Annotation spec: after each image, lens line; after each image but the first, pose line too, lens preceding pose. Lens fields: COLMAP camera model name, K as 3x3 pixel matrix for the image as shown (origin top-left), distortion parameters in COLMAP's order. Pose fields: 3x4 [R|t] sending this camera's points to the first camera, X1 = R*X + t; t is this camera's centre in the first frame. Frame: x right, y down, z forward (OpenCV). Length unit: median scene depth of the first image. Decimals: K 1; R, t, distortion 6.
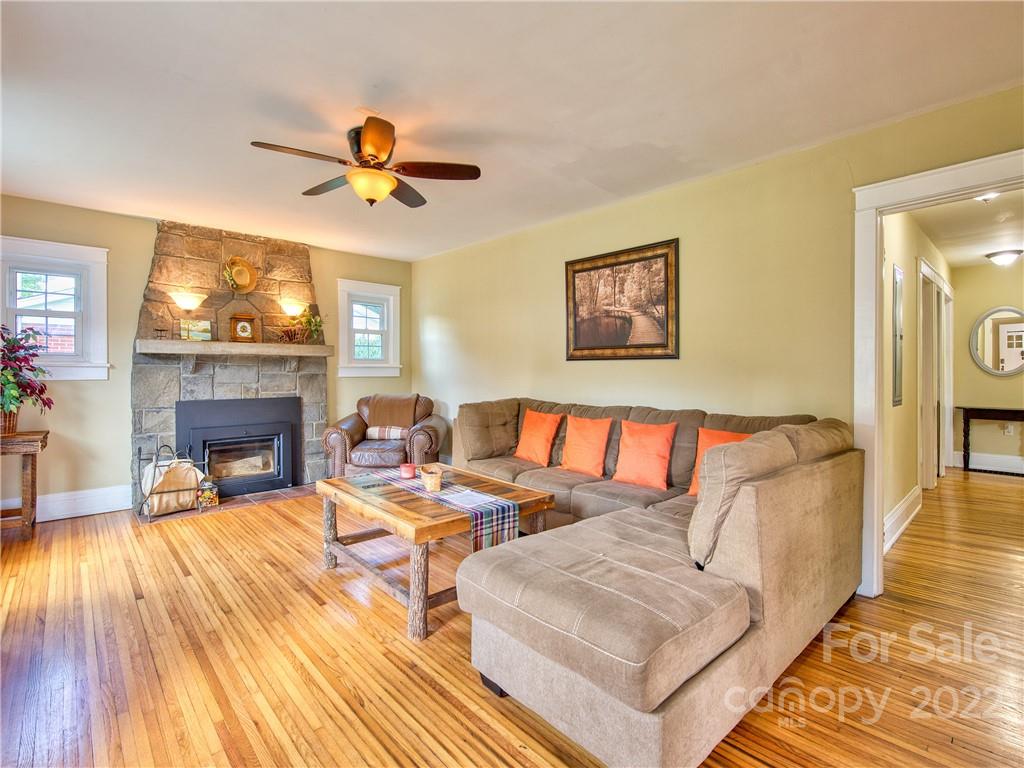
lens RADIAL K [[475.4, 0, 515.0], [0, 475.4, 376.0], [0, 0, 1]] dist [0.000394, 0.000030]
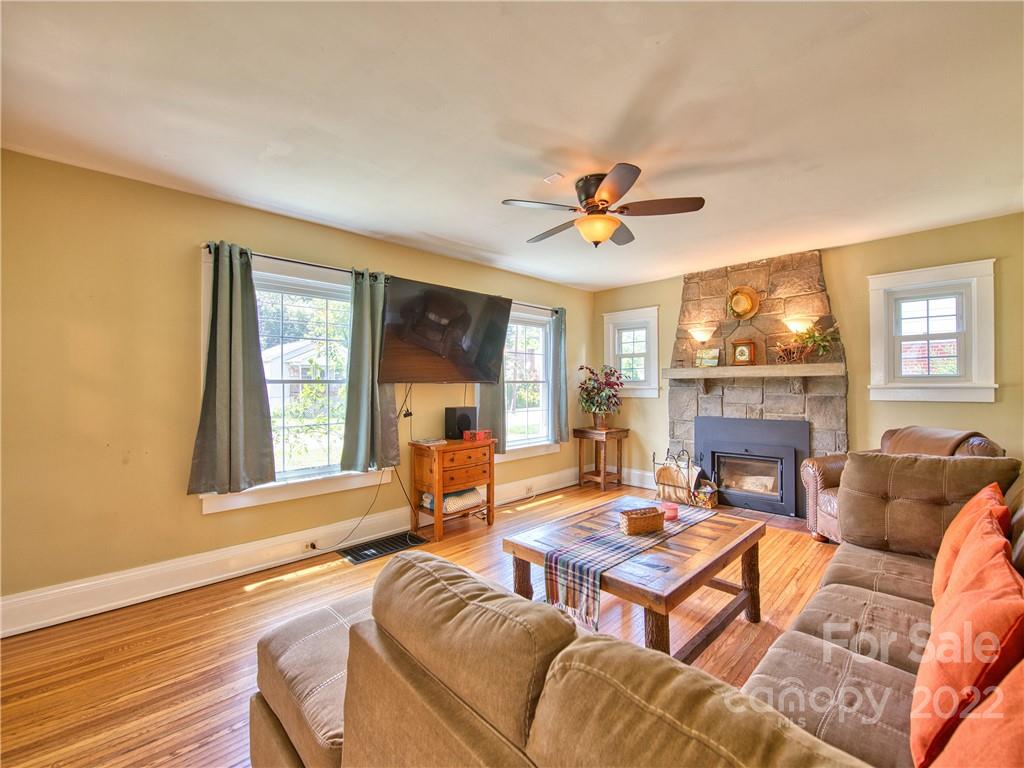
lens RADIAL K [[448.1, 0, 512.0], [0, 448.1, 384.0], [0, 0, 1]] dist [-0.011144, -0.000087]
pose [[0.035124, -0.002051, -0.999381, 0.436184], [-0.003755, 0.999991, -0.002184, -0.027064], [0.999376, 0.003830, 0.035116, 0.478915]]
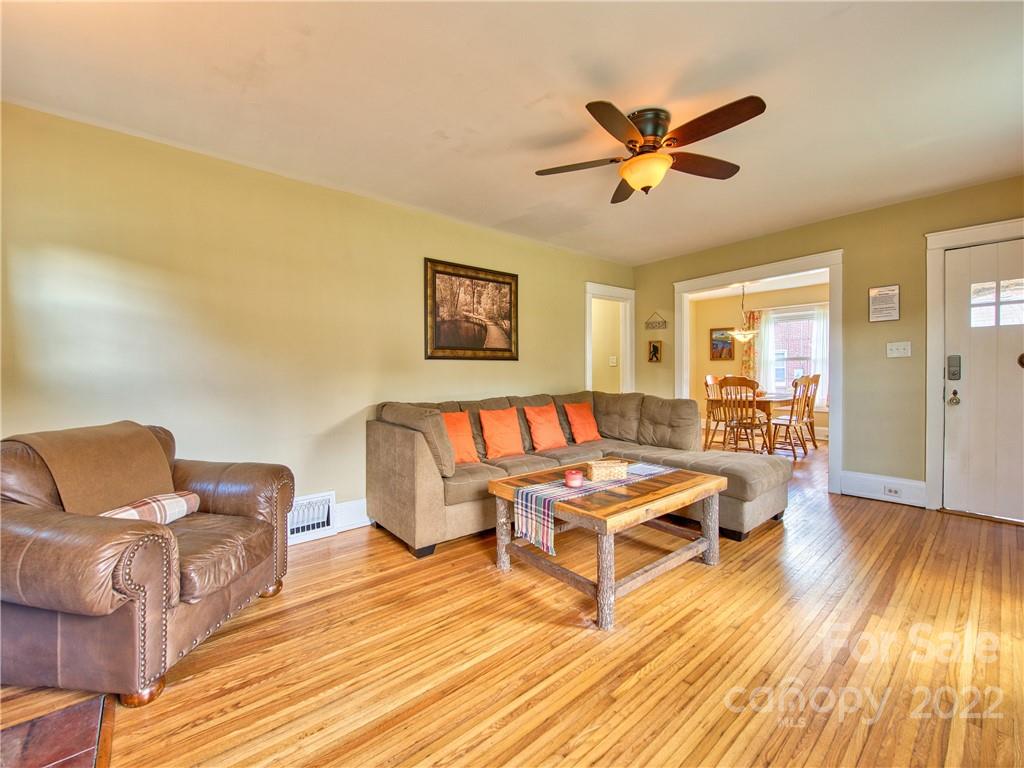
lens RADIAL K [[415.7, 0, 512.0], [0, 415.7, 384.0], [0, 0, 1]] dist [-0.000863, -0.000031]
pose [[0.060605, -0.034257, 0.997574, -0.784363], [0.024631, 0.999158, 0.032815, -0.006218], [-0.997858, 0.022582, 0.061398, 0.828010]]
